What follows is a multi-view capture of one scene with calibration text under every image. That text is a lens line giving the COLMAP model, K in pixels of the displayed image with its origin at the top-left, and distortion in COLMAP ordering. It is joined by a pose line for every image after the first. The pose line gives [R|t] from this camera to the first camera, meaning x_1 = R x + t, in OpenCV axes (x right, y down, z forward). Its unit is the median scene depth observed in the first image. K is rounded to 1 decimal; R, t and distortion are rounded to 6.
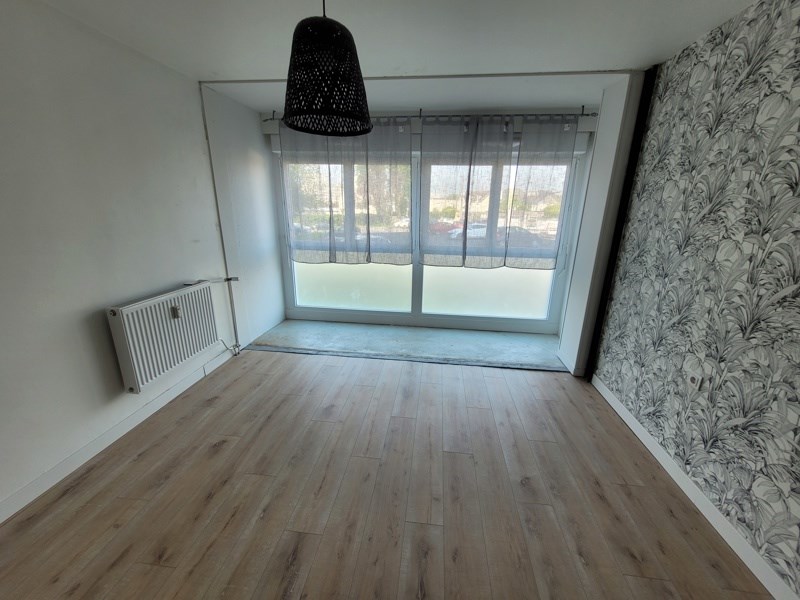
lens RADIAL K [[318.1, 0, 405.6], [0, 318.1, 296.7], [0, 0, 1]] dist [0.000415, -0.000070]
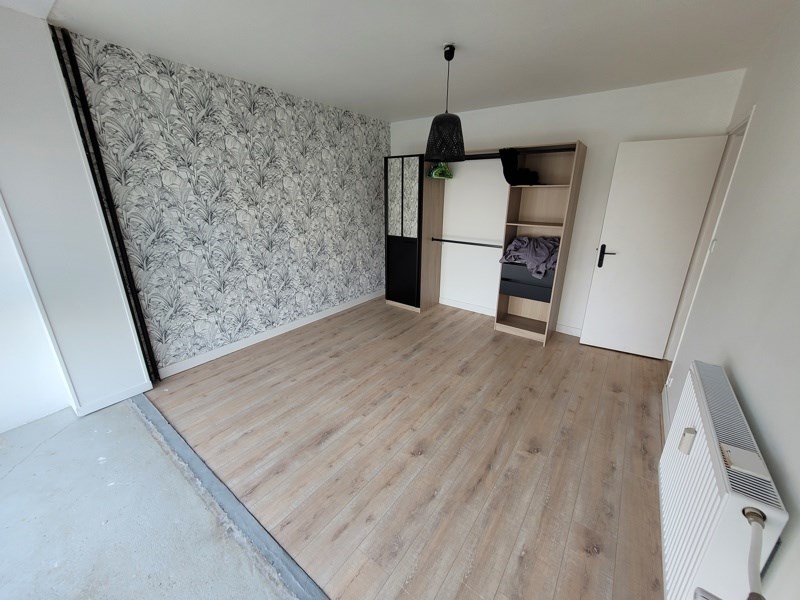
lens RADIAL K [[318.1, 0, 403.4], [0, 318.1, 297.3], [0, 0, 1]] dist [0.000415, -0.000070]
pose [[-0.867711, -0.181236, 0.462851, -0.679594], [0.112632, 0.835252, 0.538208, -0.563737], [-0.484139, 0.519141, -0.704345, 1.838370]]
